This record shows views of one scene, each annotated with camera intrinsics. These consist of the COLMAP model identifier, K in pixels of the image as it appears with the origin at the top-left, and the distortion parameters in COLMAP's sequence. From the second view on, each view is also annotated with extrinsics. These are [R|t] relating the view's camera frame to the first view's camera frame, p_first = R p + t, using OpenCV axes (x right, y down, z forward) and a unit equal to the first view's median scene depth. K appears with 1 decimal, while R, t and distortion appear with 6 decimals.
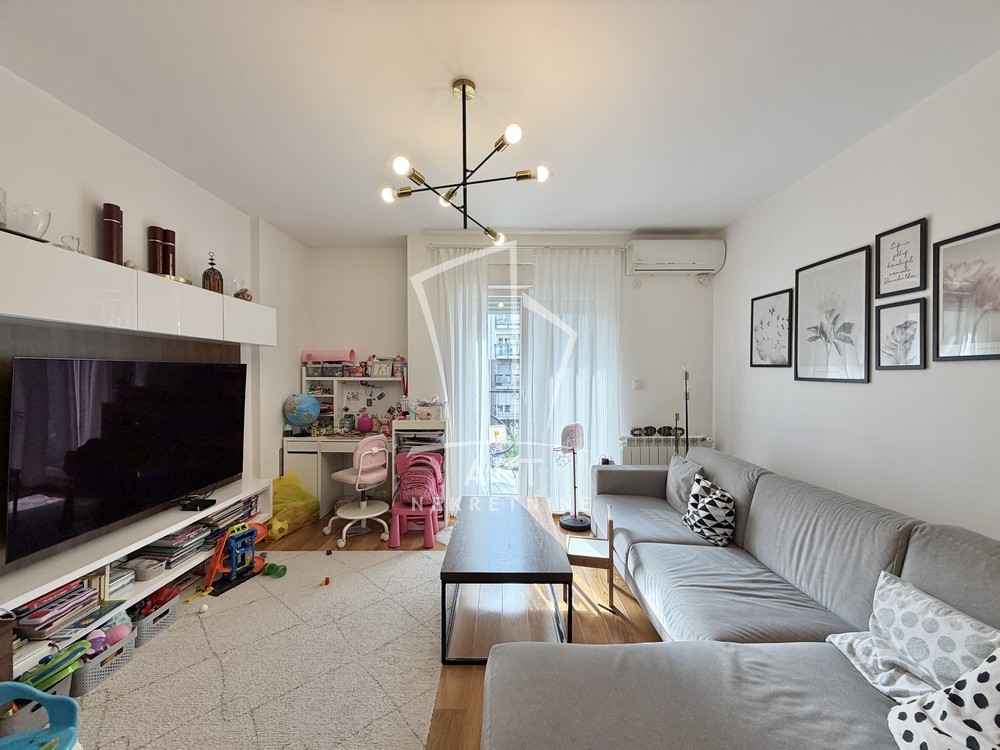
lens RADIAL K [[396.8, 0, 495.9], [0, 396.8, 376.7], [0, 0, 1]] dist [-0.001145, 0.000171]
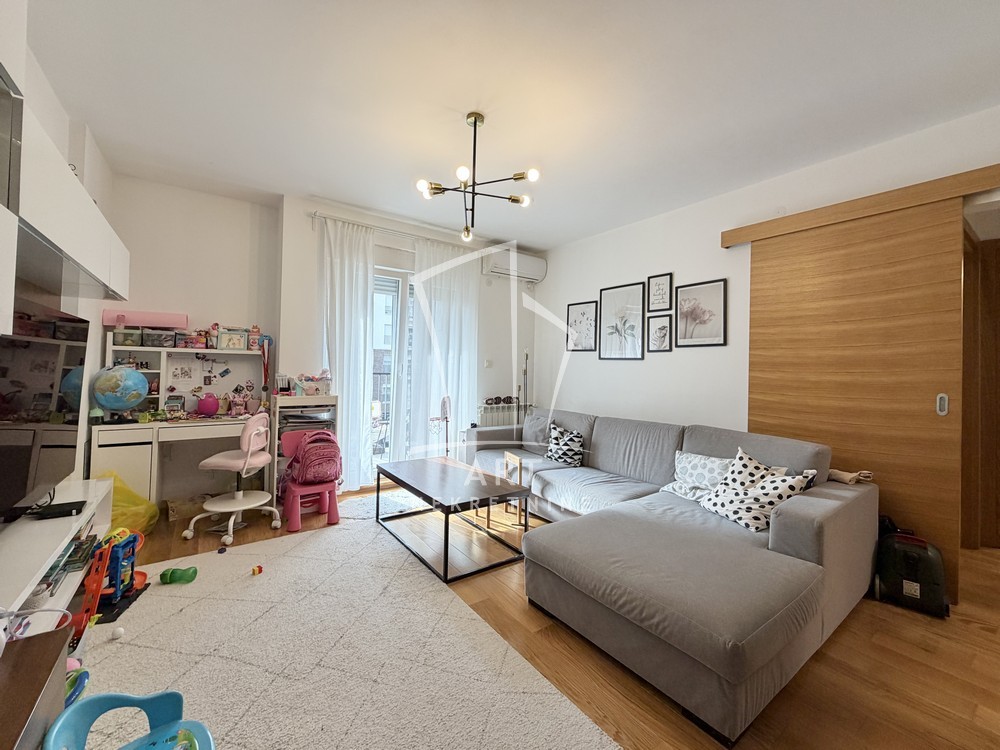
lens RADIAL K [[411.7, 0, 496.4], [0, 411.7, 359.8], [0, 0, 1]] dist [-0.000840, -0.000056]
pose [[0.806458, 0.025418, 0.590744, -0.517469], [-0.012878, 0.999594, -0.025429, 0.054917], [-0.591151, 0.012900, 0.806458, -0.066498]]
